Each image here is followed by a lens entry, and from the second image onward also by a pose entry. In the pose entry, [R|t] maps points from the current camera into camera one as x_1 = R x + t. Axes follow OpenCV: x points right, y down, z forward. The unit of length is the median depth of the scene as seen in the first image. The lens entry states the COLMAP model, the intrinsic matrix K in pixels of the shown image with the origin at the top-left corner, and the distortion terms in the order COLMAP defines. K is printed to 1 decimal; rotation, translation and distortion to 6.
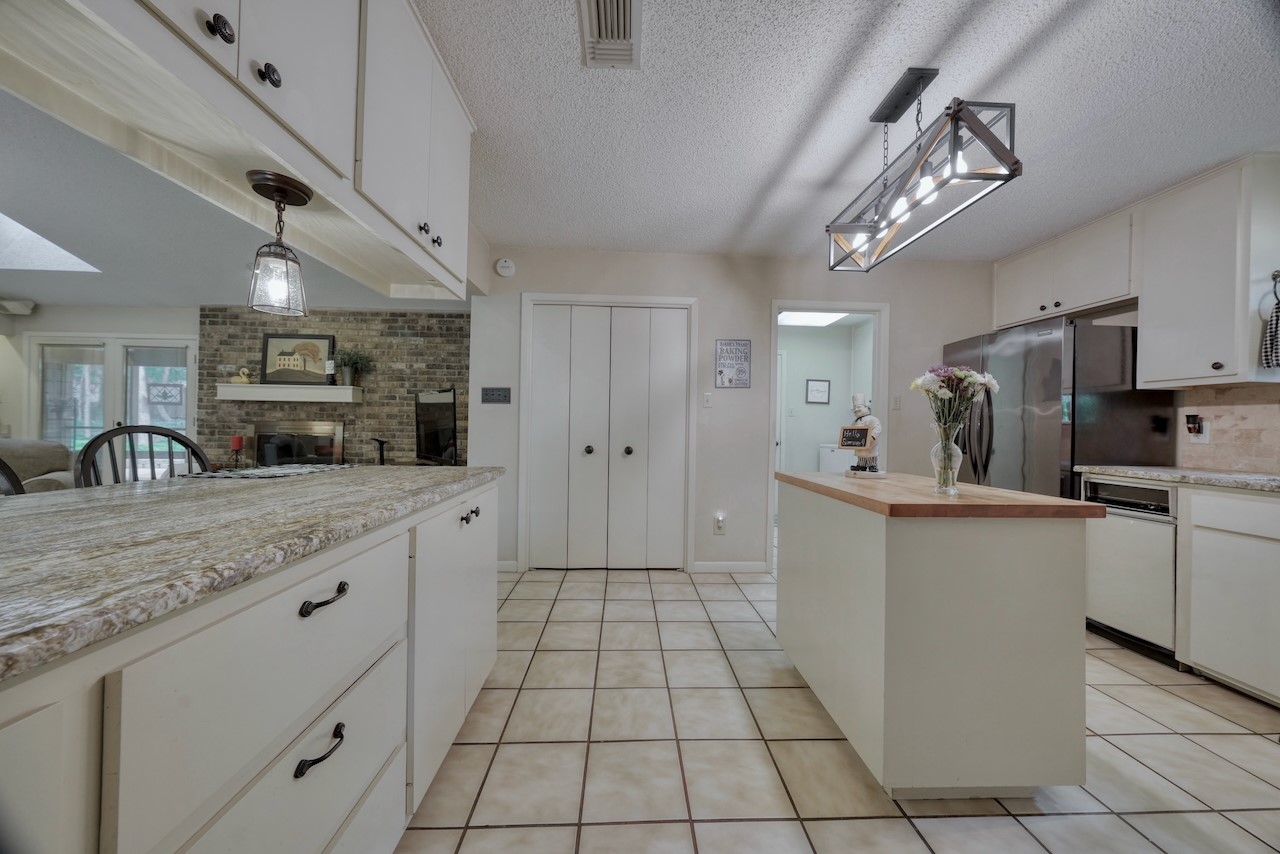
lens RADIAL K [[432.2, 0, 639.7], [0, 432.2, 423.8], [0, 0, 1]] dist [-0.006232, 0.001190]
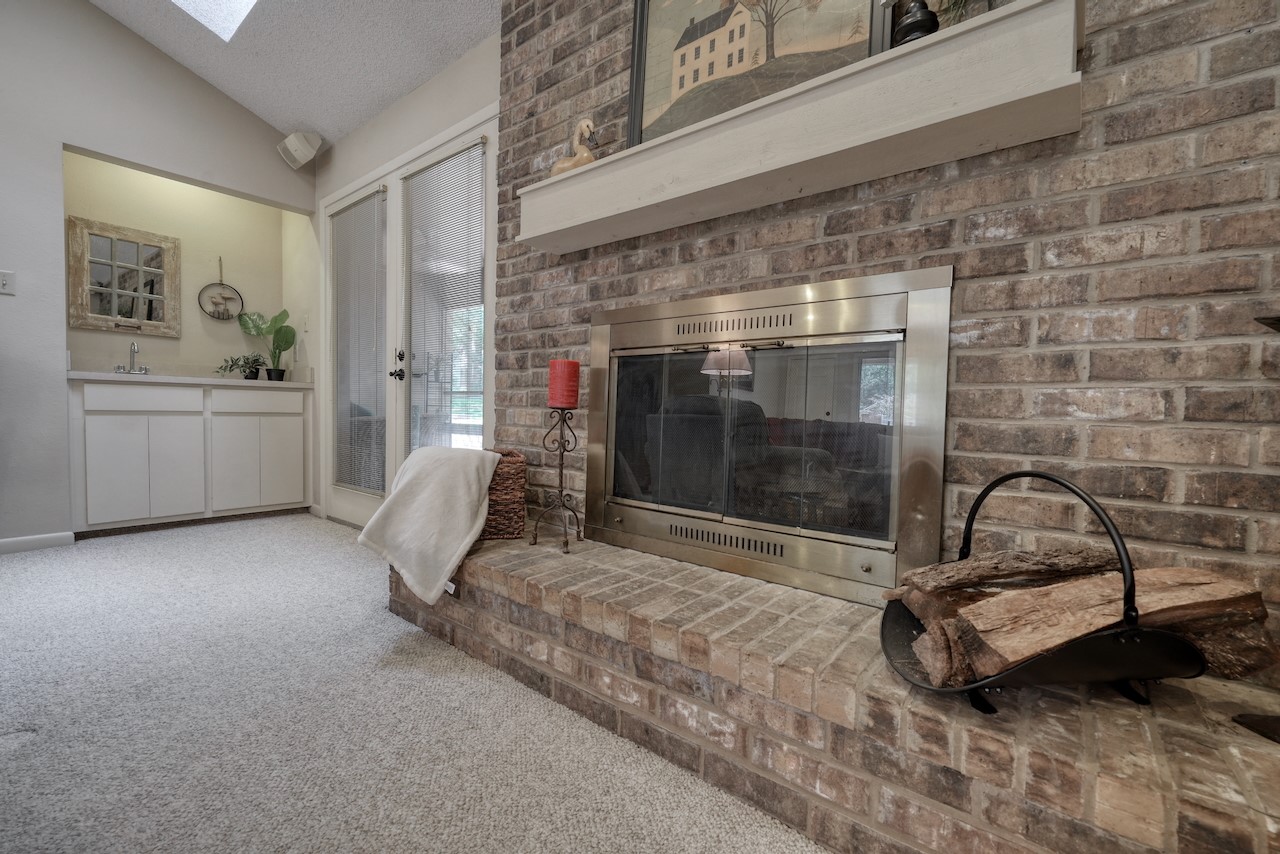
lens RADIAL K [[537.5, 0, 643.5], [0, 537.5, 426.8], [0, 0, 1]] dist [-0.002400, -0.000215]
pose [[0.756310, 0.021294, -0.653867, -1.309205], [-0.005756, 0.999648, 0.025897, 0.126673], [0.654188, -0.015822, 0.756166, 1.513243]]
